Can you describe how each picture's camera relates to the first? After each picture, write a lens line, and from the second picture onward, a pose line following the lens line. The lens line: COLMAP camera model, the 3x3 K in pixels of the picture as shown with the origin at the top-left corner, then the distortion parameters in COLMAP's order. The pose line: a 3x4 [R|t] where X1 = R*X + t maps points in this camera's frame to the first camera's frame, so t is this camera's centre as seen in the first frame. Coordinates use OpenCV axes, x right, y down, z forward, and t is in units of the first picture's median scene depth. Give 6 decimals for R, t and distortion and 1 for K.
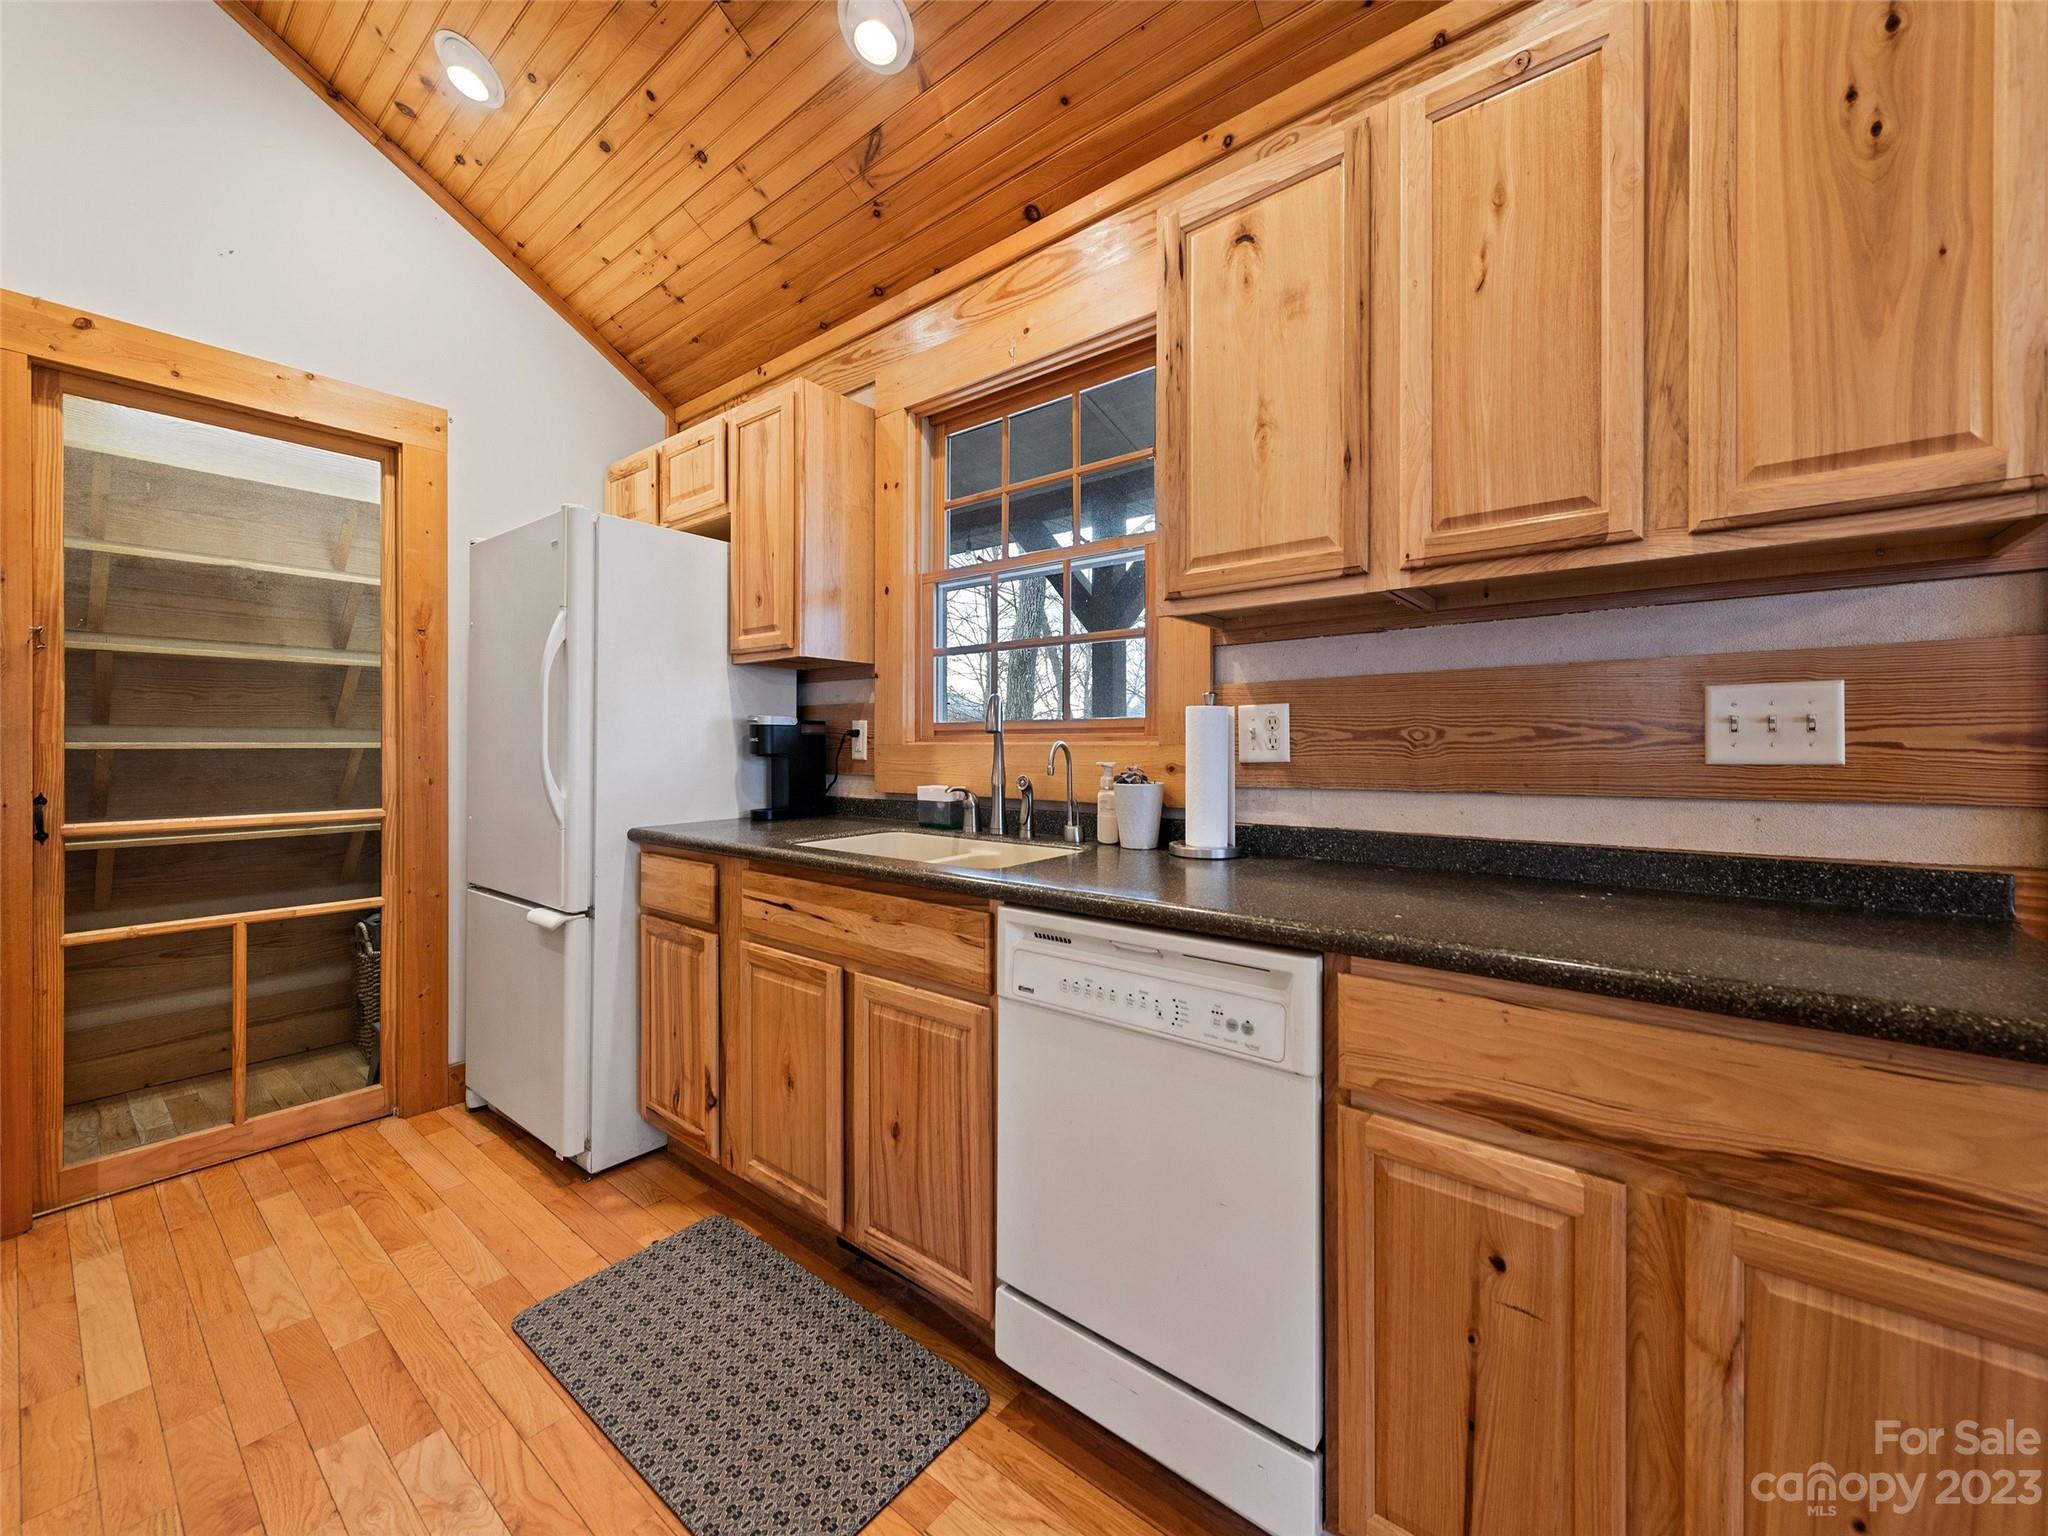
lens RADIAL K [[820.4, 0, 1027.5], [0, 820.4, 746.9], [0, 0, 1]] dist [0.014370, -0.001978]
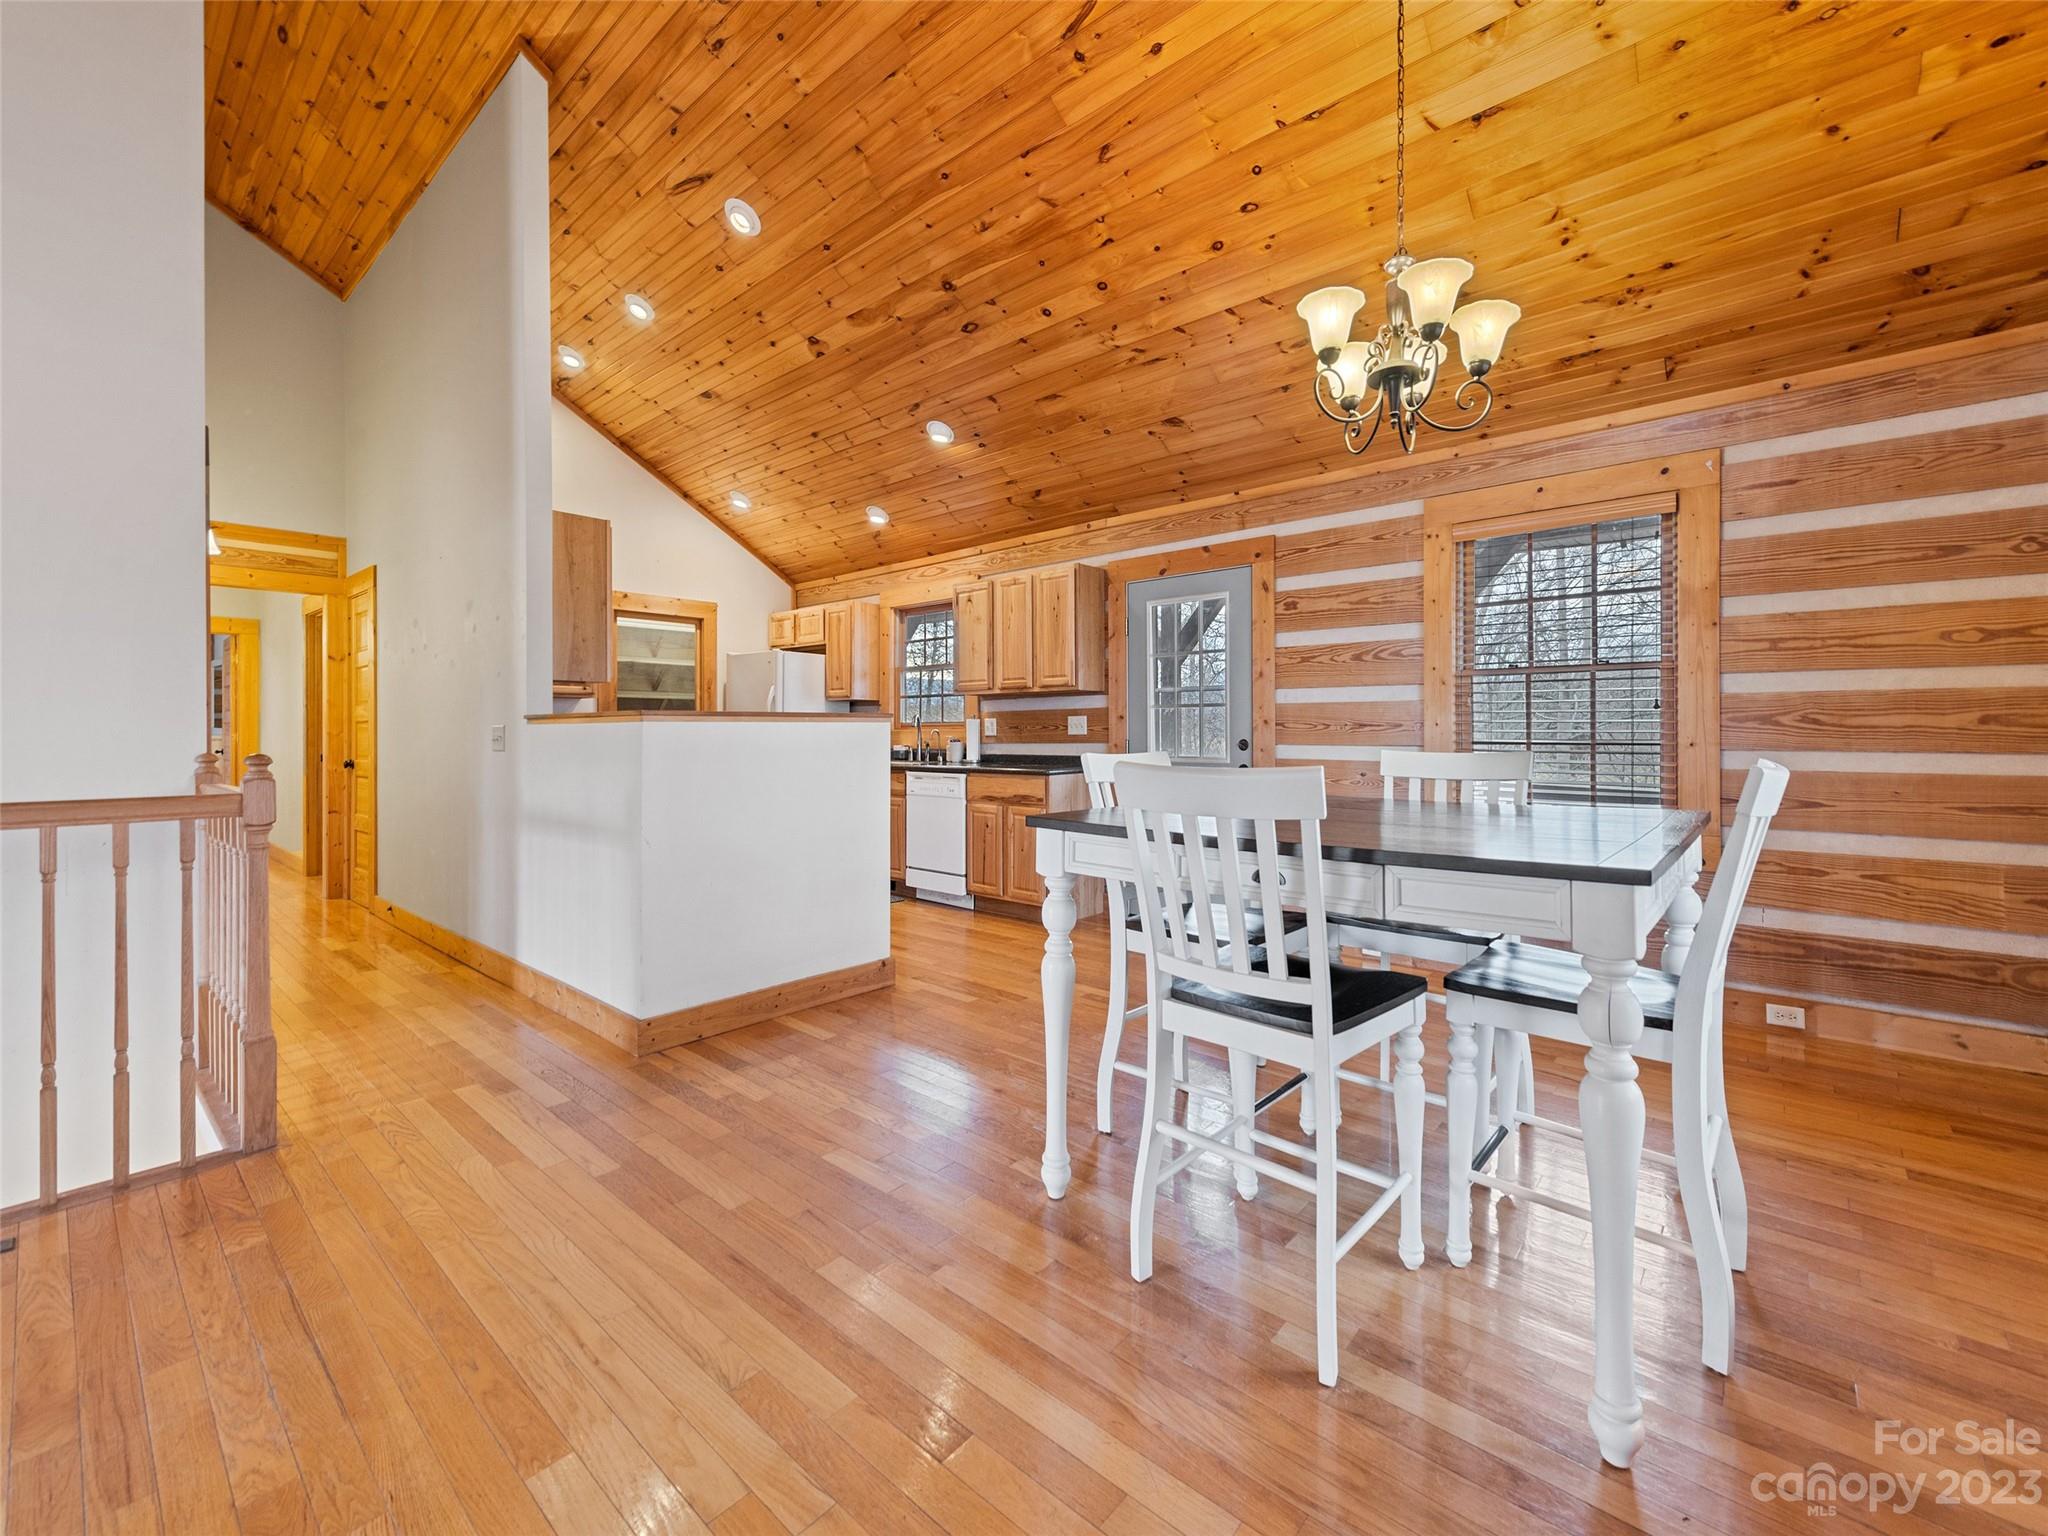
lens RADIAL K [[858.4, 0, 1032.0], [0, 858.4, 727.0], [0, 0, 1]] dist [0.023217, -0.003502]
pose [[0.999189, -0.005027, -0.039962, 0.512477], [0.004707, 0.999956, -0.008105, 0.010170], [0.040001, 0.007910, 0.999168, -2.165746]]
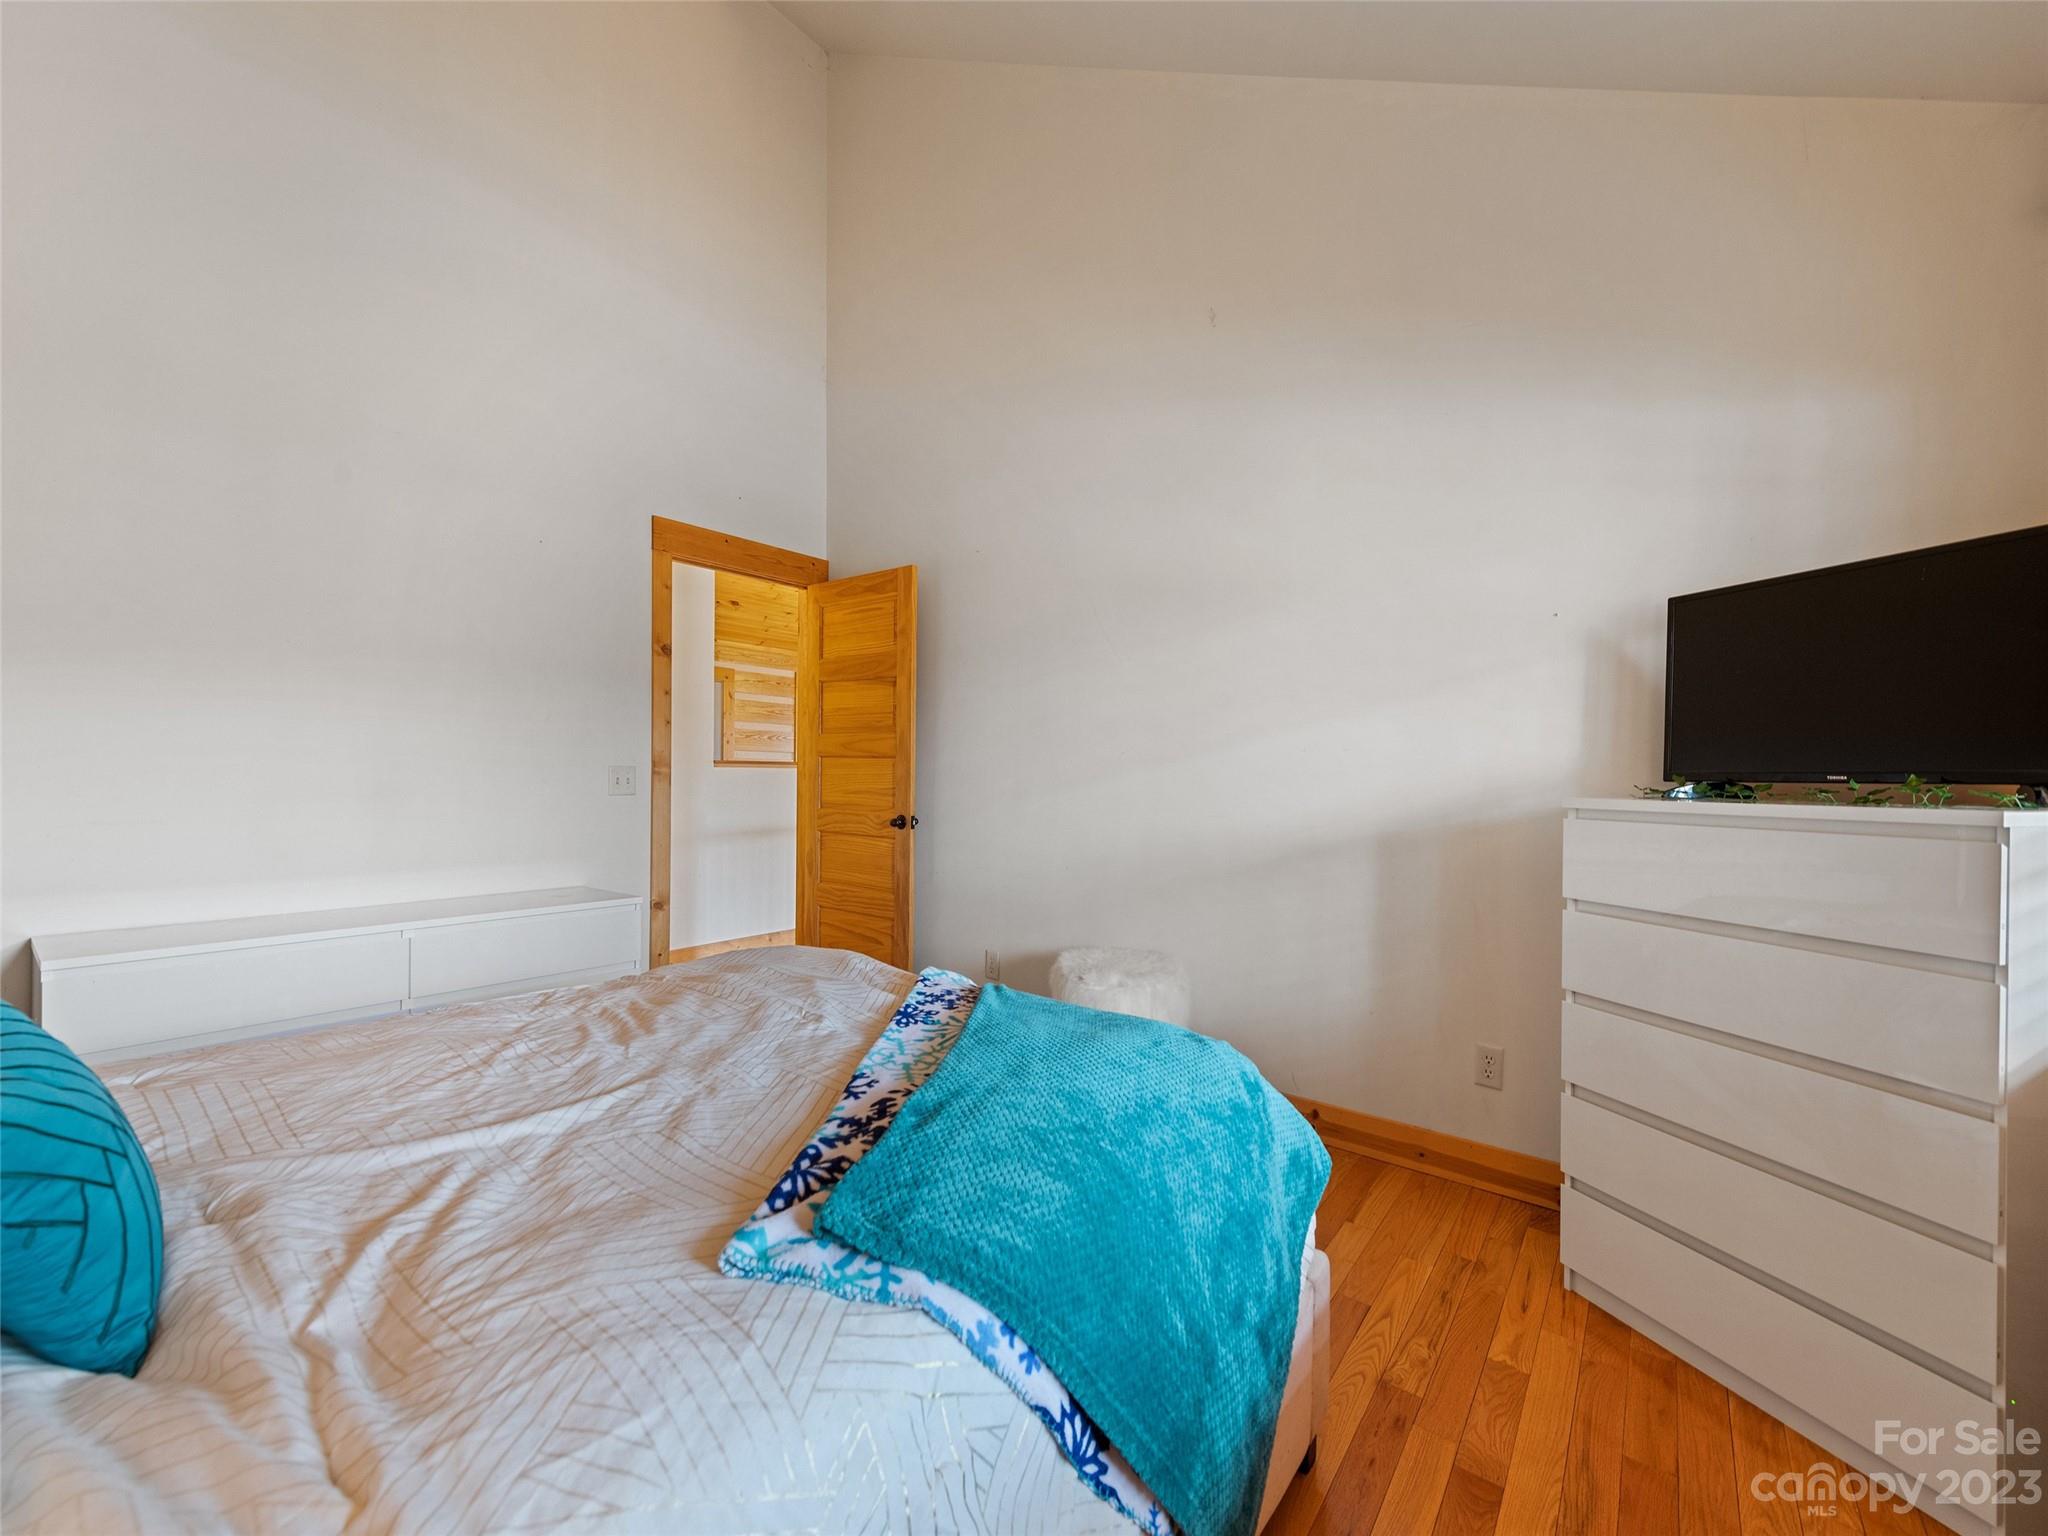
lens RADIAL K [[820.4, 0, 1022.6], [0, 820.4, 769.0], [0, 0, 1]] dist [0.014370, -0.001978]
pose [[-0.018903, -0.000875, 0.999821, -3.115727], [-0.007319, 0.999973, 0.000737, -0.029472], [-0.999795, -0.007304, -0.018909, -1.218169]]
